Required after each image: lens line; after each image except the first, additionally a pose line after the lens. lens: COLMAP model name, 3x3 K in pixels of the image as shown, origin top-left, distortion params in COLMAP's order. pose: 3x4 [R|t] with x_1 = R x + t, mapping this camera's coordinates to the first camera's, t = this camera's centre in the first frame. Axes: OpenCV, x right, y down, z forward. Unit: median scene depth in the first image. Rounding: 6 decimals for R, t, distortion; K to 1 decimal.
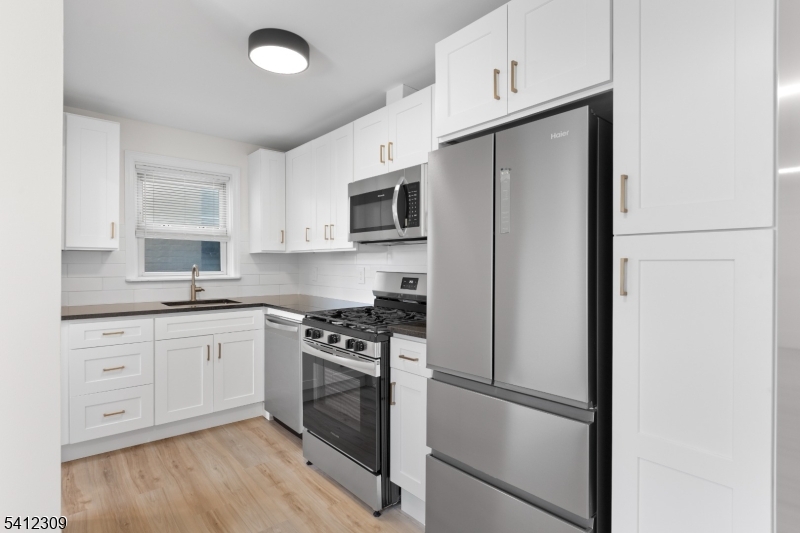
lens RADIAL K [[418.2, 0, 397.8], [0, 418.2, 267.0], [0, 0, 1]] dist [0.003777, 0.000006]
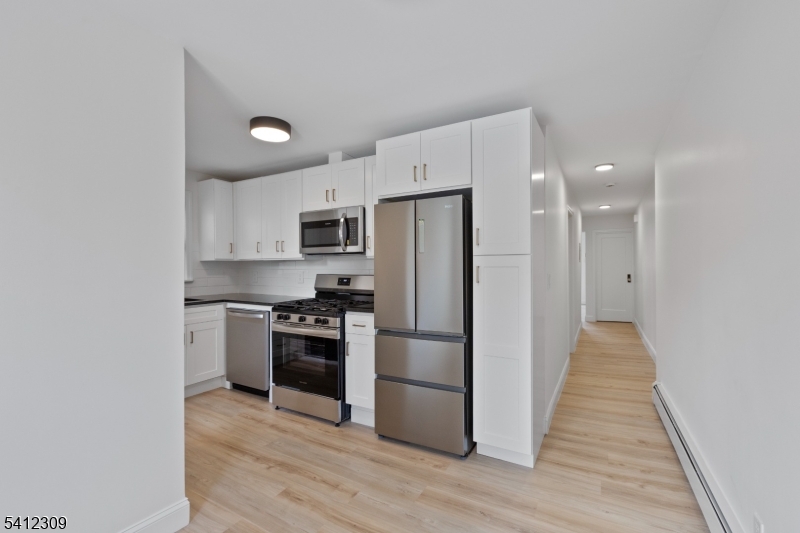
lens RADIAL K [[358.5, 0, 403.8], [0, 358.5, 269.7], [0, 0, 1]] dist [0.010070, 0.002360]
pose [[0.934191, -0.006872, 0.356706, -0.245481], [0.007734, 0.999970, -0.000991, -0.001190], [-0.356688, 0.003685, 0.934216, -0.308640]]
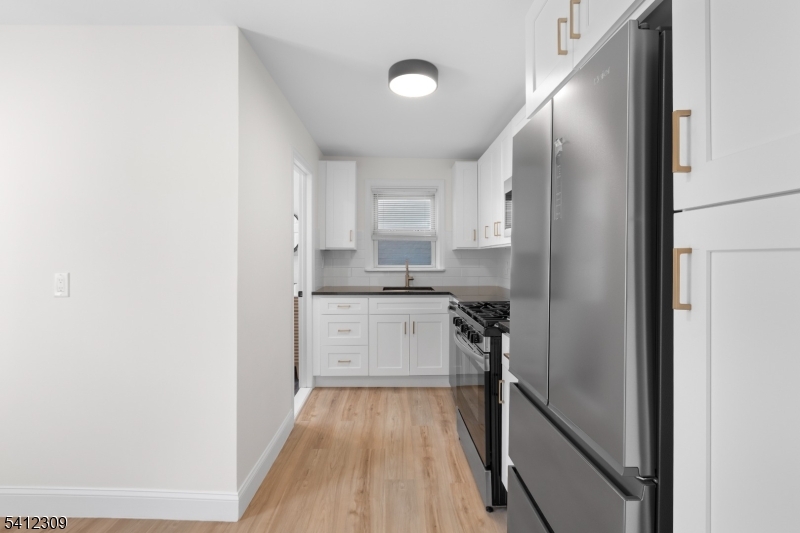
lens RADIAL K [[358.5, 0, 403.7], [0, 358.5, 259.8], [0, 0, 1]] dist [0.010070, 0.002360]
pose [[0.772213, 0.000818, -0.635363, 0.277992], [-0.004023, 0.999985, -0.003602, -0.000232], [0.635351, 0.005337, 0.772205, 0.167088]]
